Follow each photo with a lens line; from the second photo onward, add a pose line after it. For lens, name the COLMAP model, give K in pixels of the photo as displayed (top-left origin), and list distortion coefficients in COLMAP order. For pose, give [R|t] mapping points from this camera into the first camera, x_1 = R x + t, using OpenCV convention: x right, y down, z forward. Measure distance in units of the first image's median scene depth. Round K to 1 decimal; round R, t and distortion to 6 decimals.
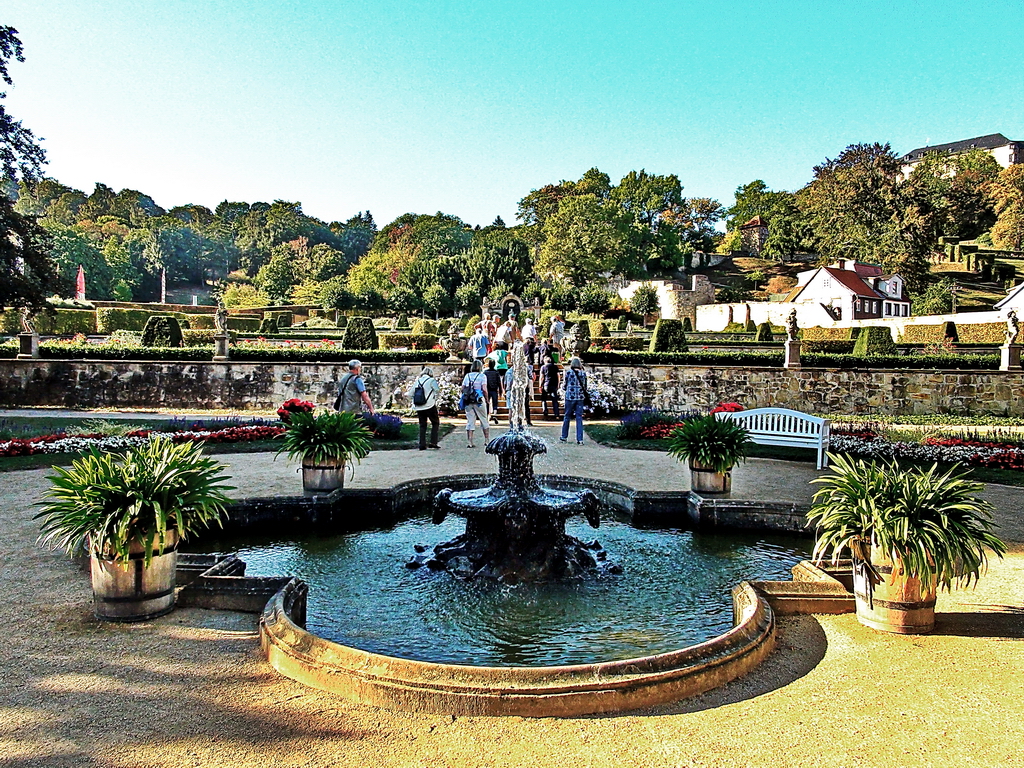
lens RADIAL K [[800.3, 0, 512.0], [0, 800.3, 384.0], [0, 0, 1]] dist [0.006002, -0.002642]
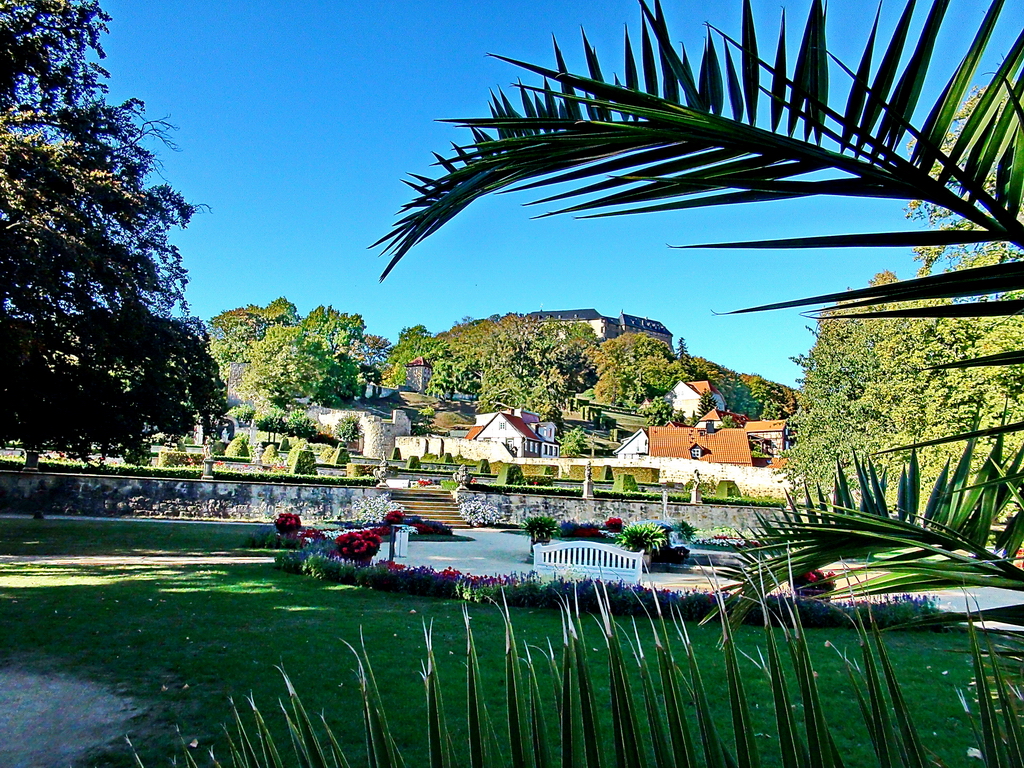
lens RADIAL K [[800.3, 0, 512.0], [0, 800.3, 384.0], [0, 0, 1]] dist [0.006002, -0.002642]
pose [[0.893986, 0.092083, 0.438530, -0.123897], [-0.025289, 0.987466, -0.155794, 0.001829], [-0.447380, 0.128188, 0.885110, -0.092831]]
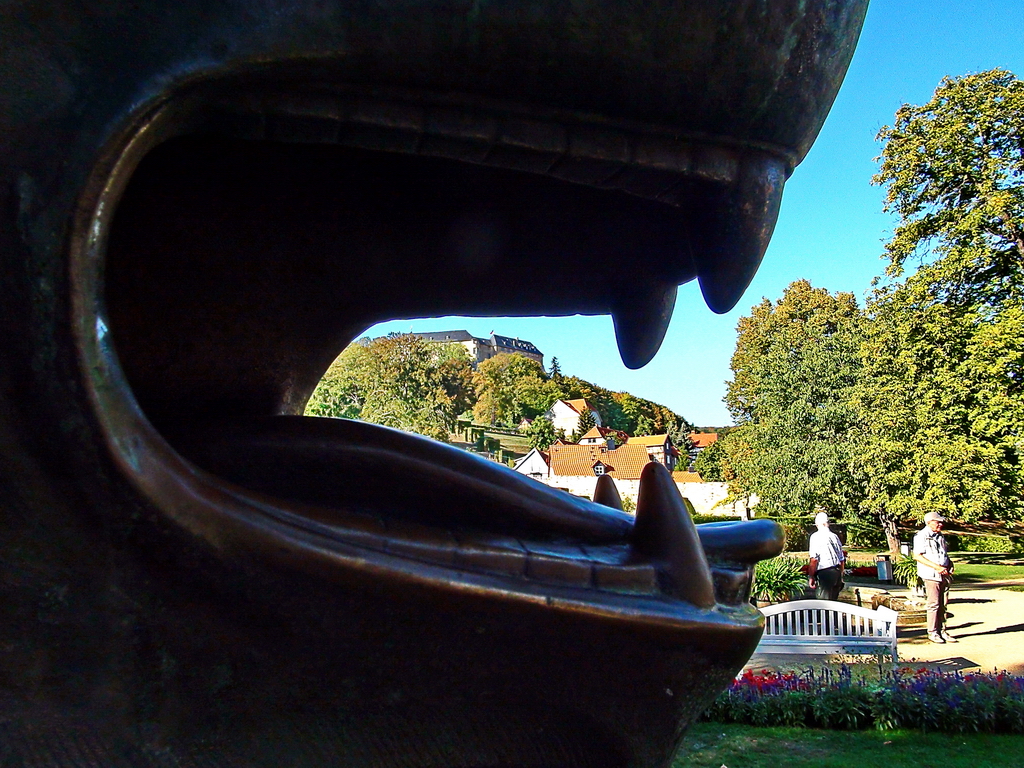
lens RADIAL K [[800.3, 0, 512.0], [0, 800.3, 384.0], [0, 0, 1]] dist [0.006002, -0.002642]
pose [[0.809799, 0.084173, 0.580638, -0.135317], [0.029623, 0.982527, -0.183747, -0.001378], [-0.585959, 0.165999, 0.793156, -0.035872]]
